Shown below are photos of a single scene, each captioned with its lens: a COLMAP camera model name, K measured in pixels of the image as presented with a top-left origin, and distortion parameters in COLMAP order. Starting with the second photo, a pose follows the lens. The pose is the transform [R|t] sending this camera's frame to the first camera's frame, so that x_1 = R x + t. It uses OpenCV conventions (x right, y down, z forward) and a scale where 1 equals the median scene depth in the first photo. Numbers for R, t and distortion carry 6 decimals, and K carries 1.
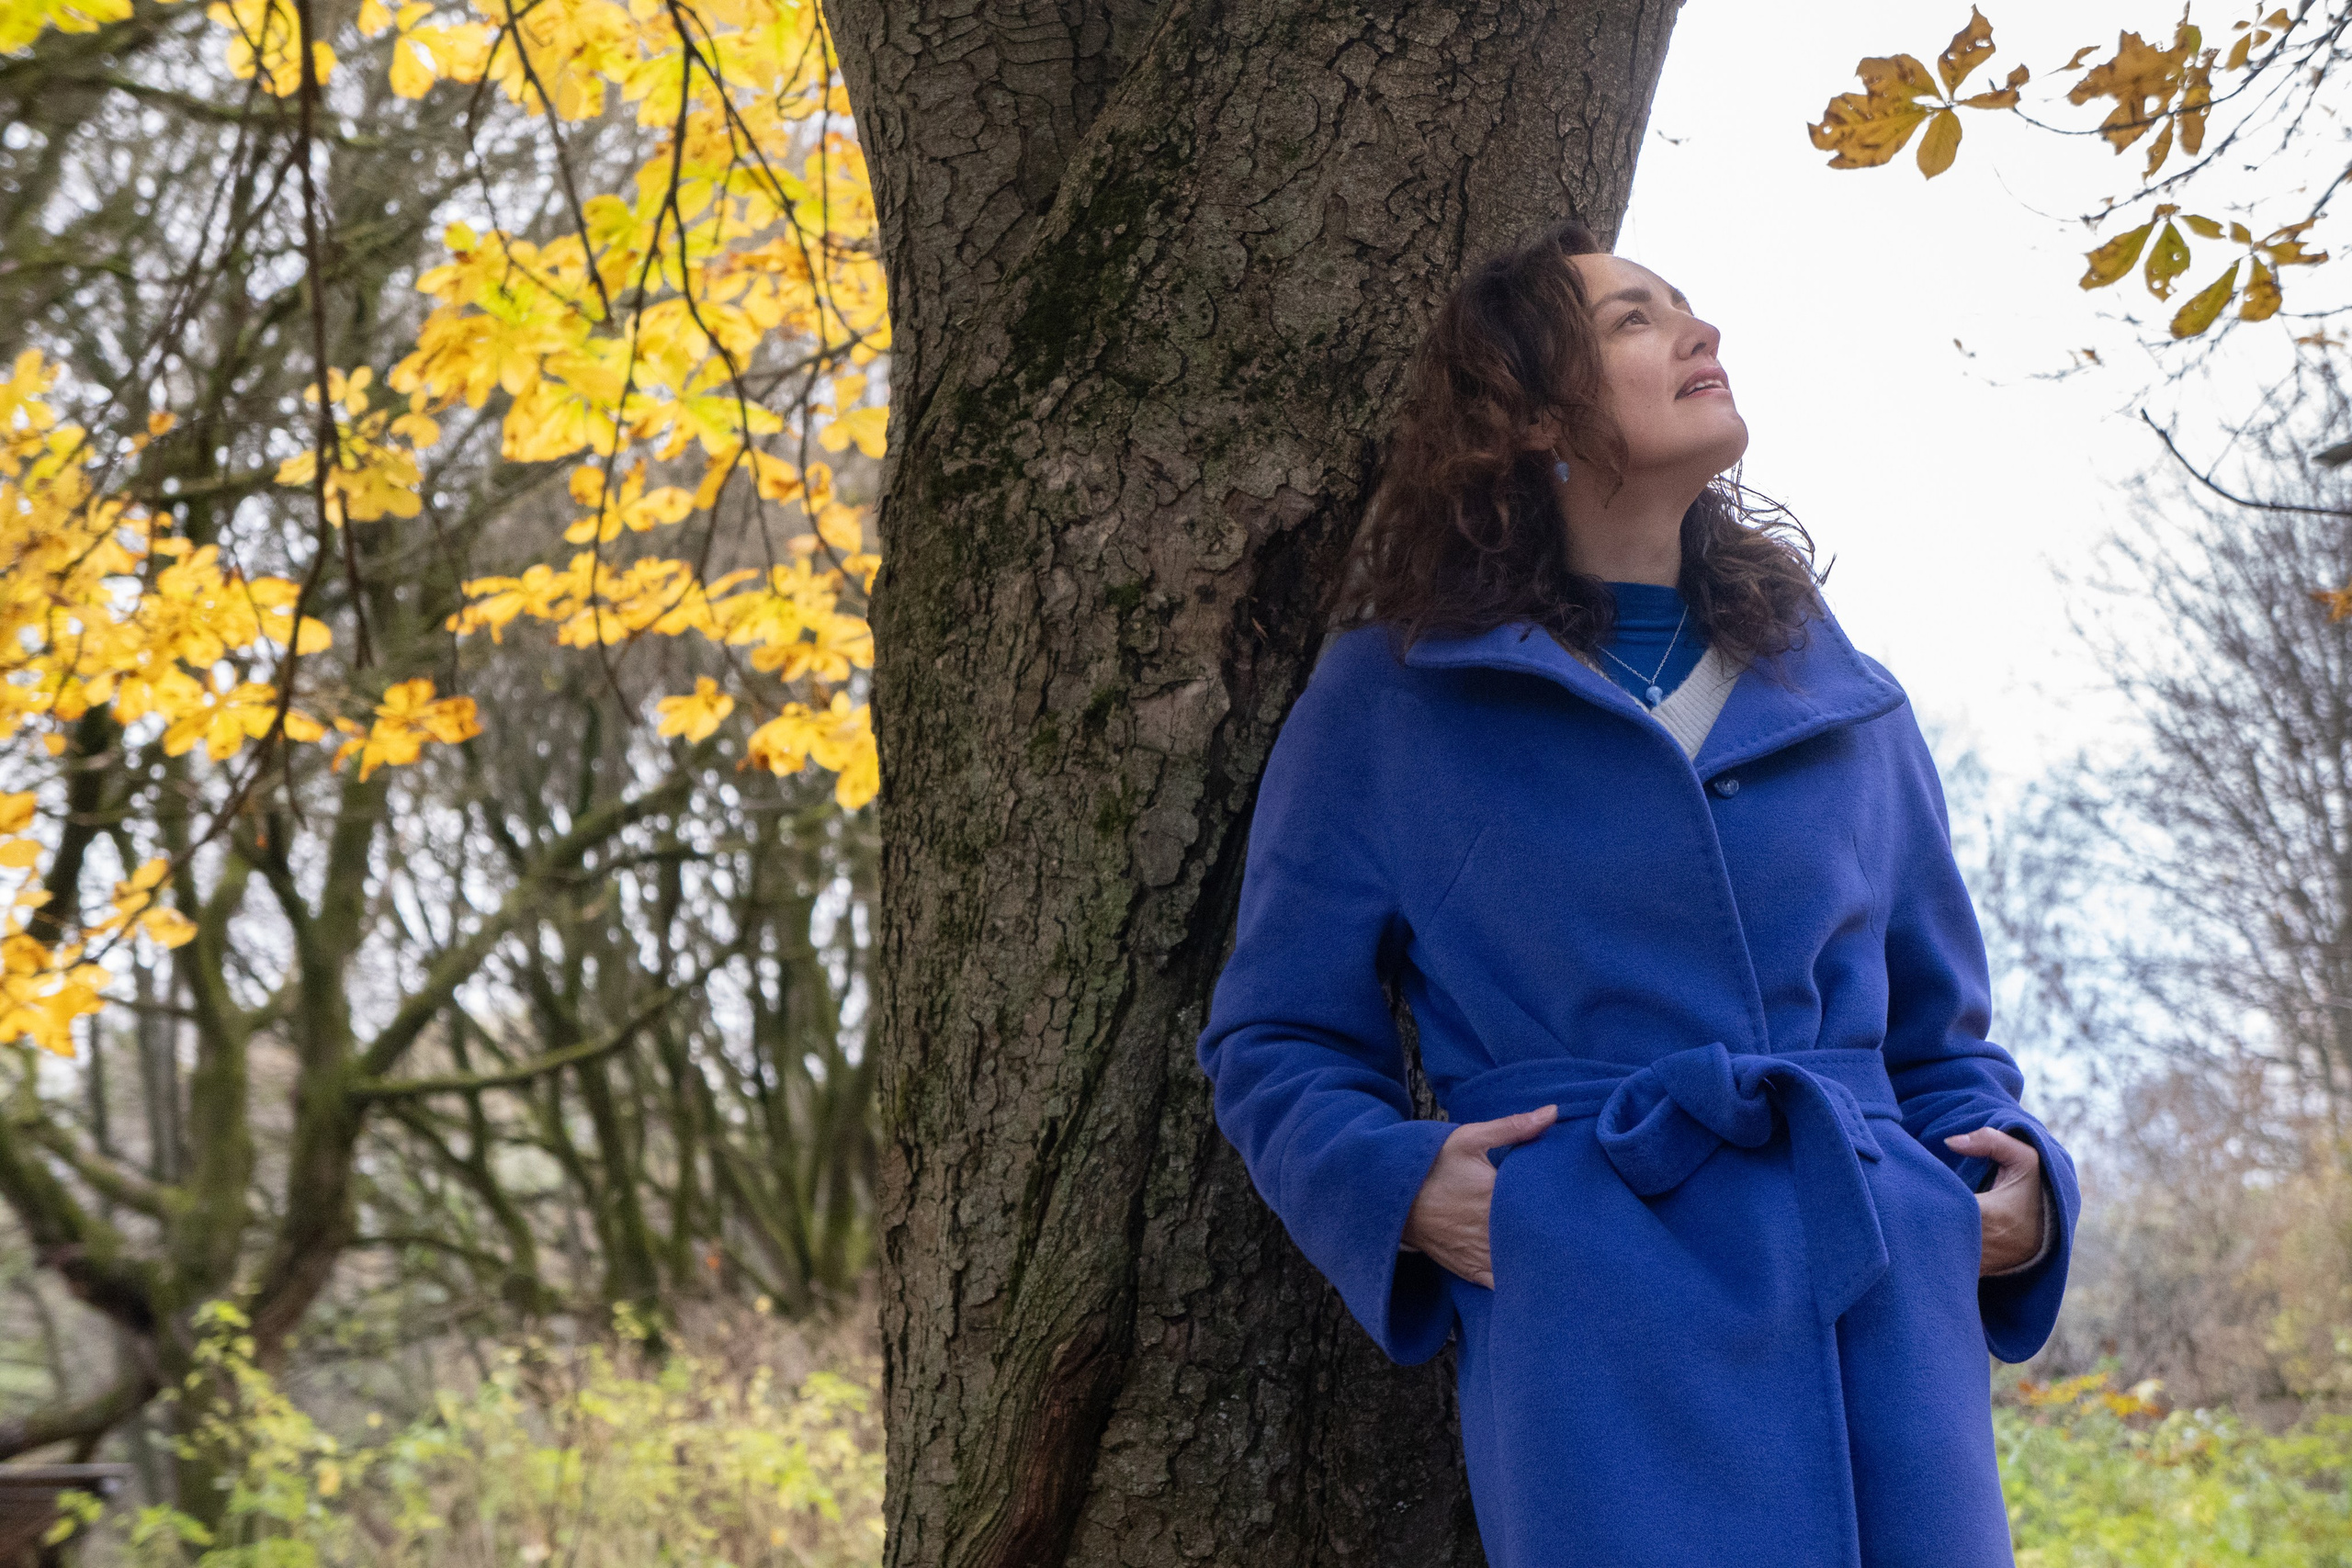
lens RADIAL K [[5109.6, 0, 1207.7], [0, 5109.6, 835.8], [0, 0, 1]] dist [0.078528, 0.000000]
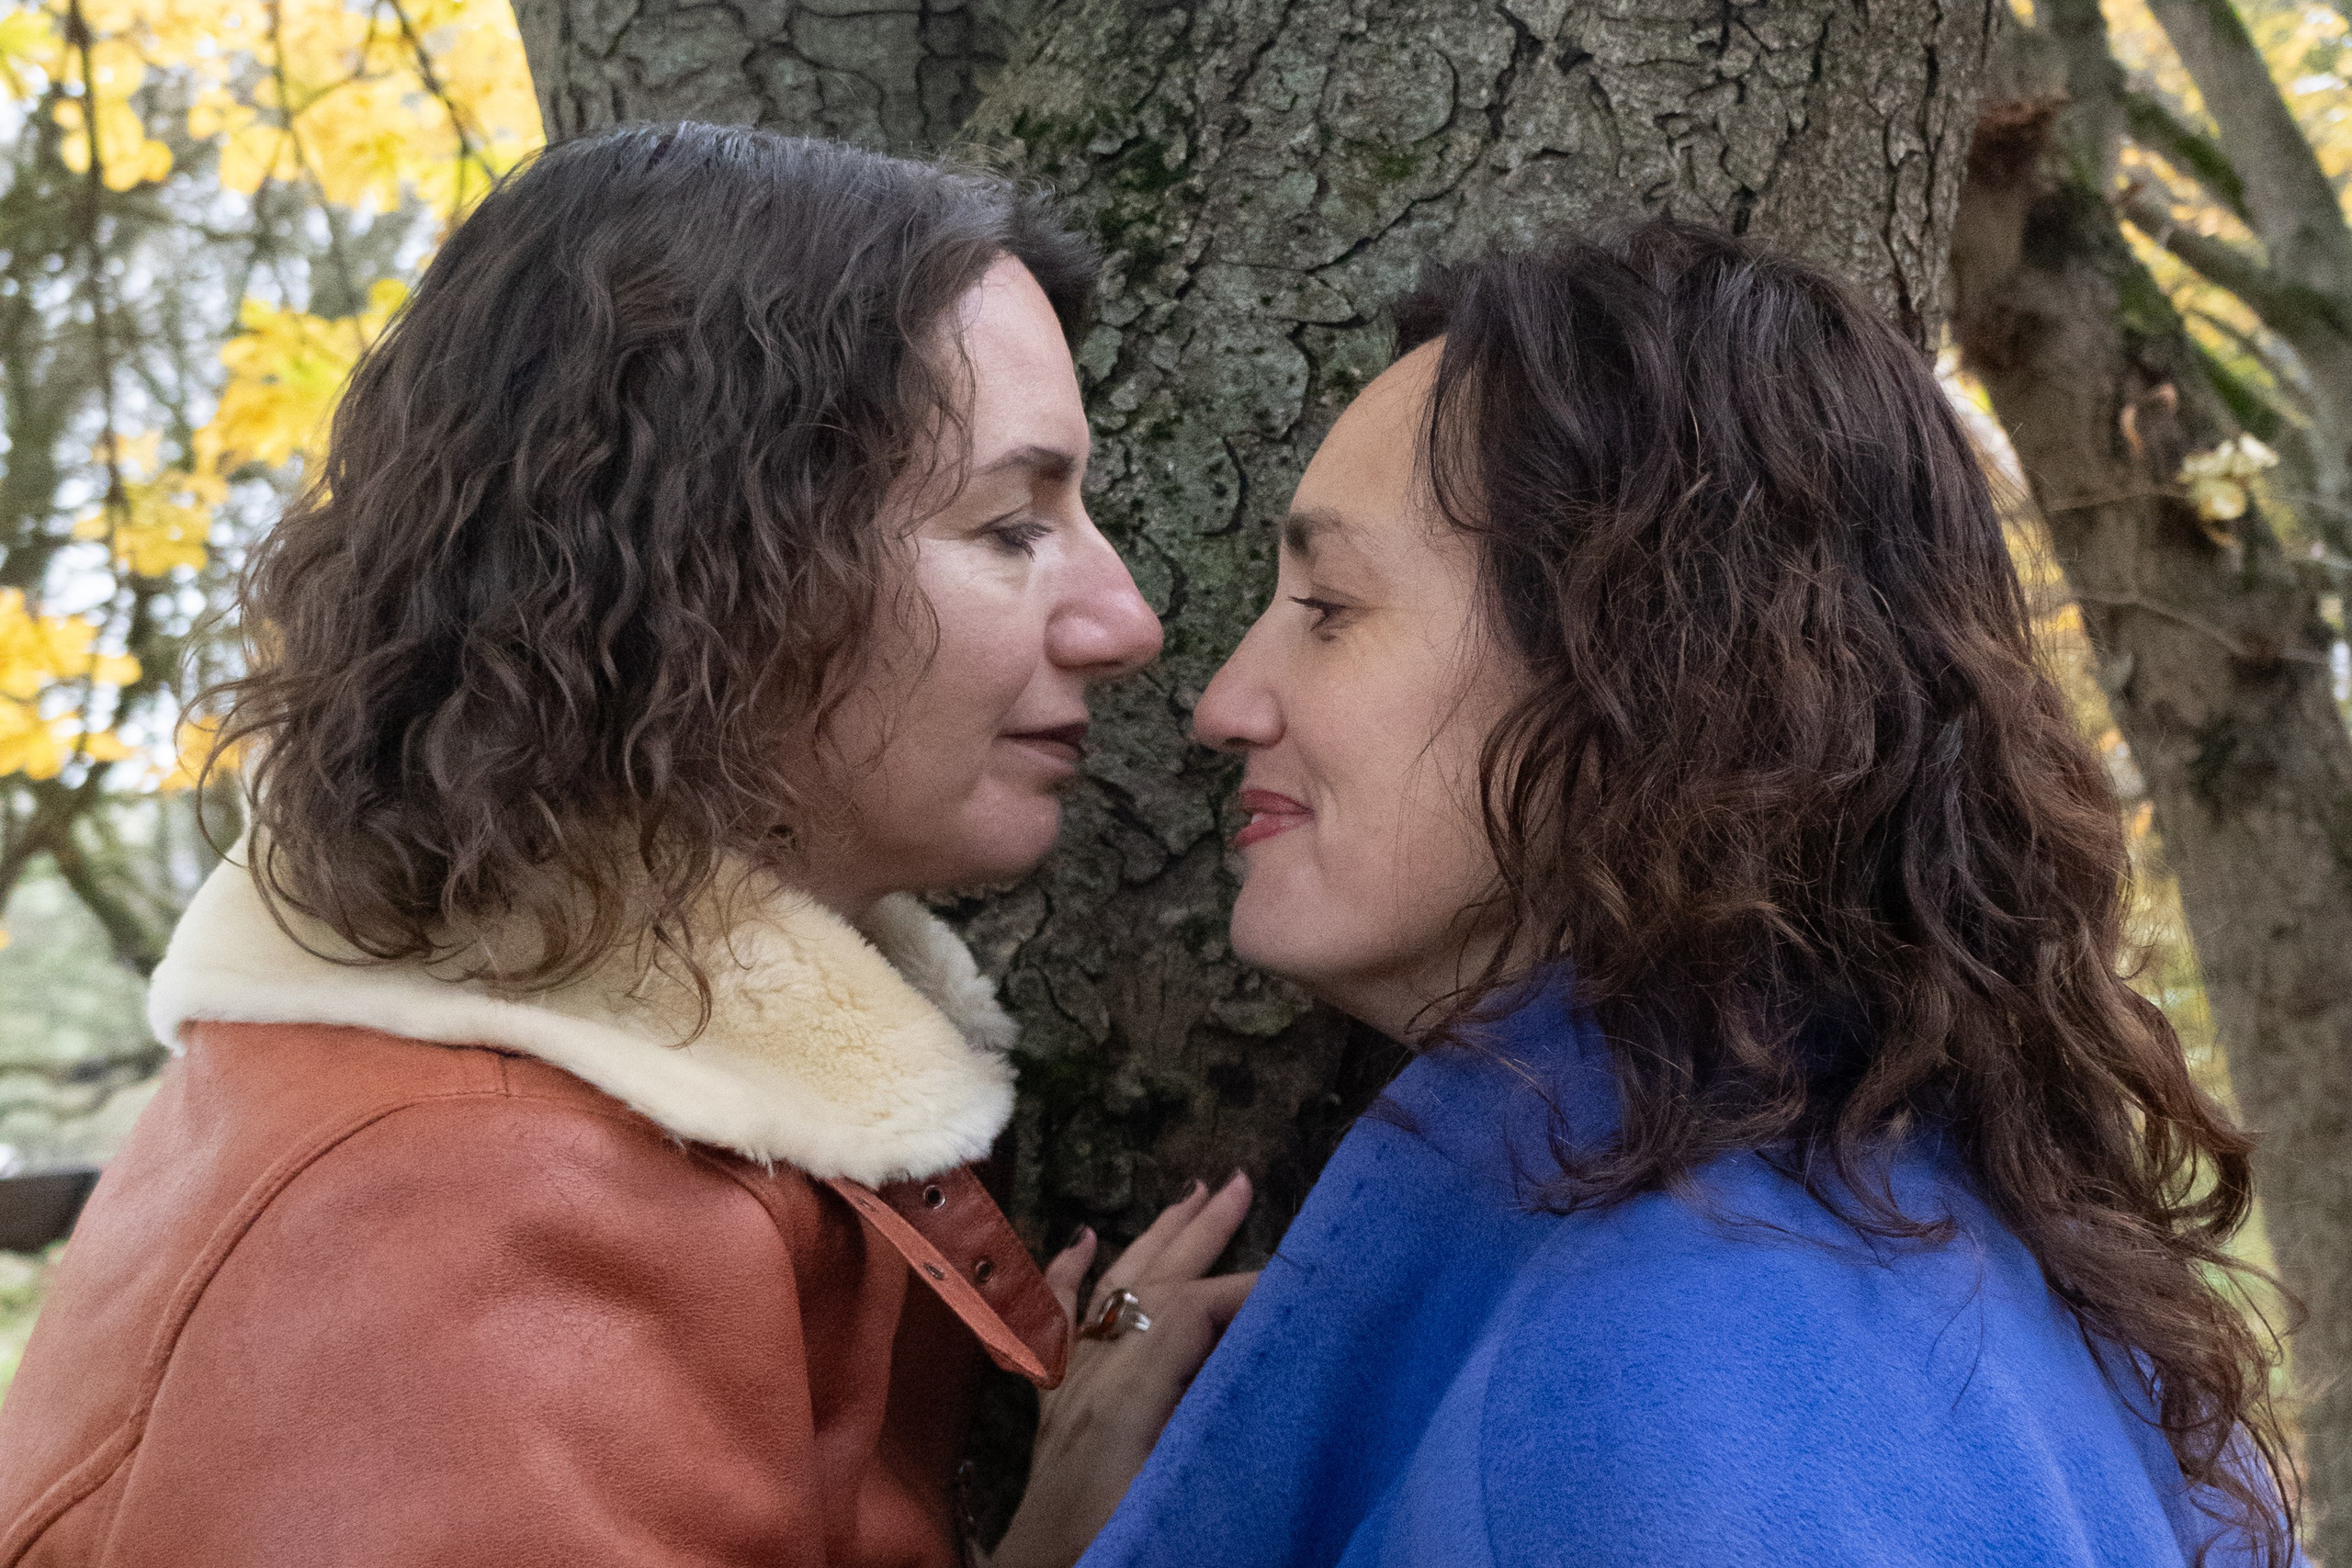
lens RADIAL K [[2623.3, 0, 1243.8], [0, 2623.3, 735.8], [0, 0, 1]] dist [-0.029829, 0.000000]
pose [[0.987989, 0.015627, 0.153729, -0.036247], [-0.020325, 0.999372, 0.029041, -0.084822], [-0.153179, -0.031817, 0.987686, 0.744955]]
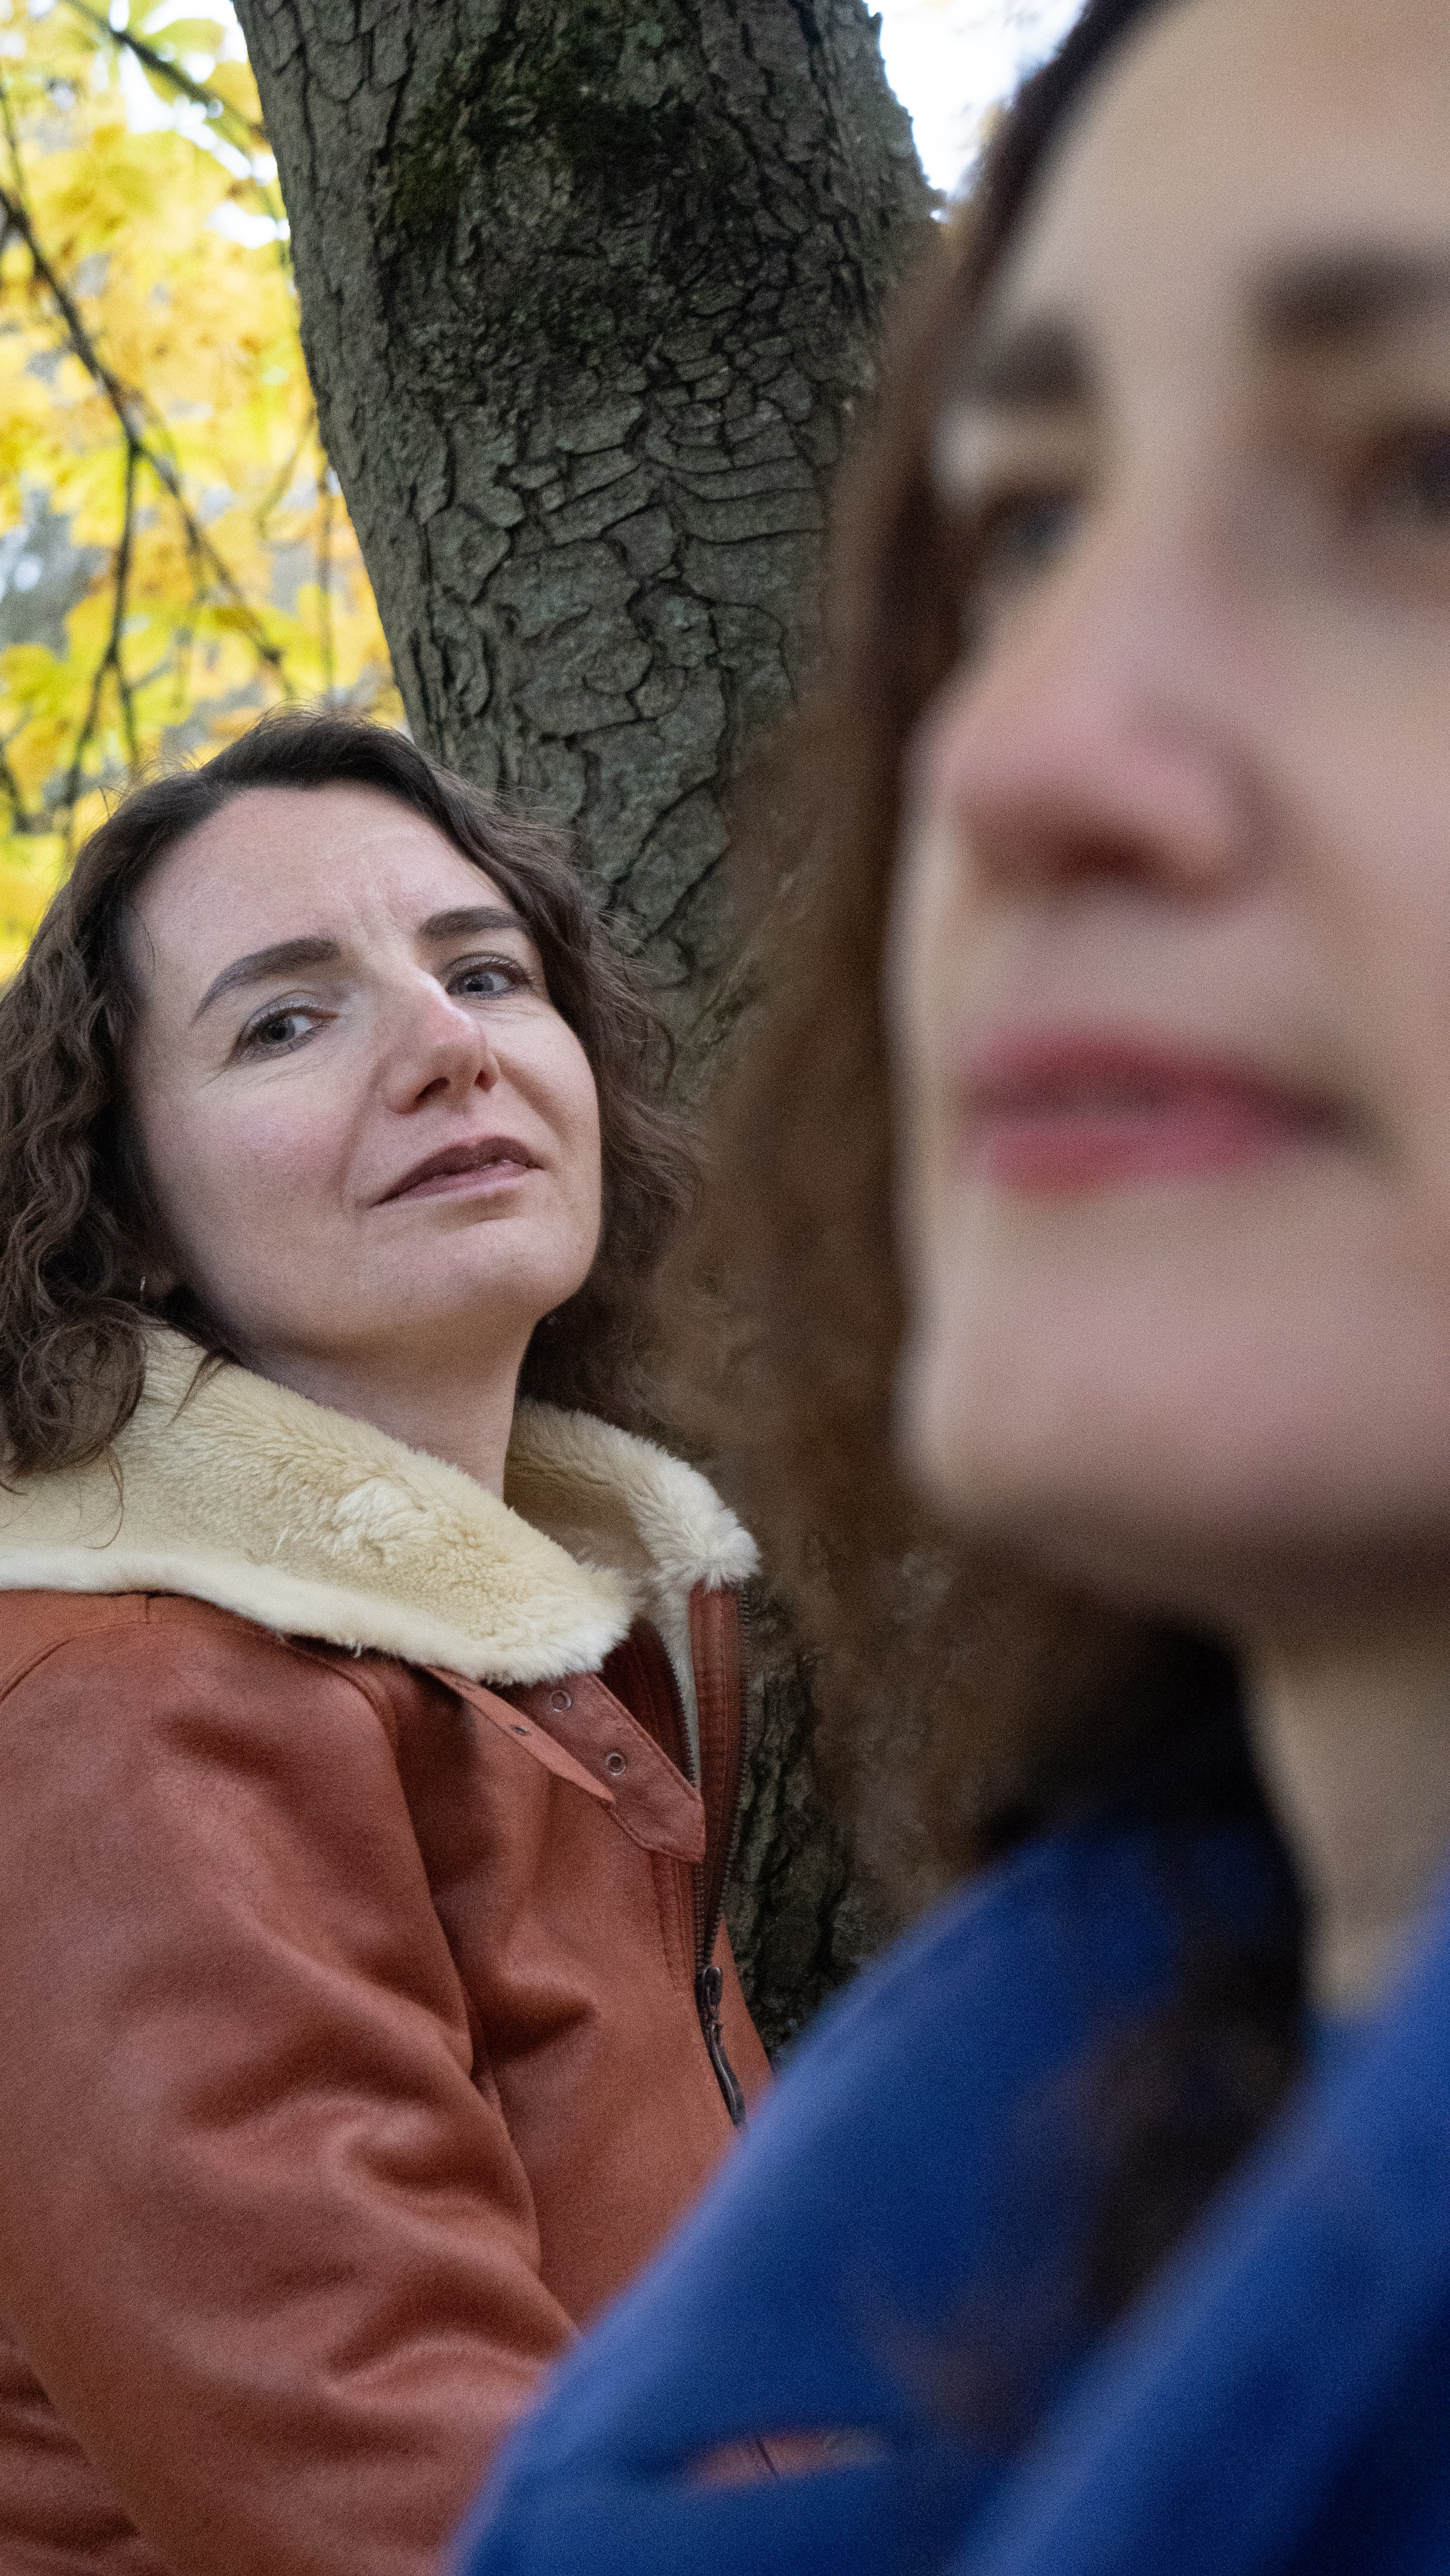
lens RADIAL K [[4845.2, 0, 713.7], [0, 4845.2, 1279.7], [0, 0, 1]] dist [0.061693, 0.000000]
pose [[0.999898, -0.013576, 0.004500, -0.042596], [0.013437, 0.999469, 0.029670, -0.098186], [-0.004900, -0.029607, 0.999550, 0.552351]]
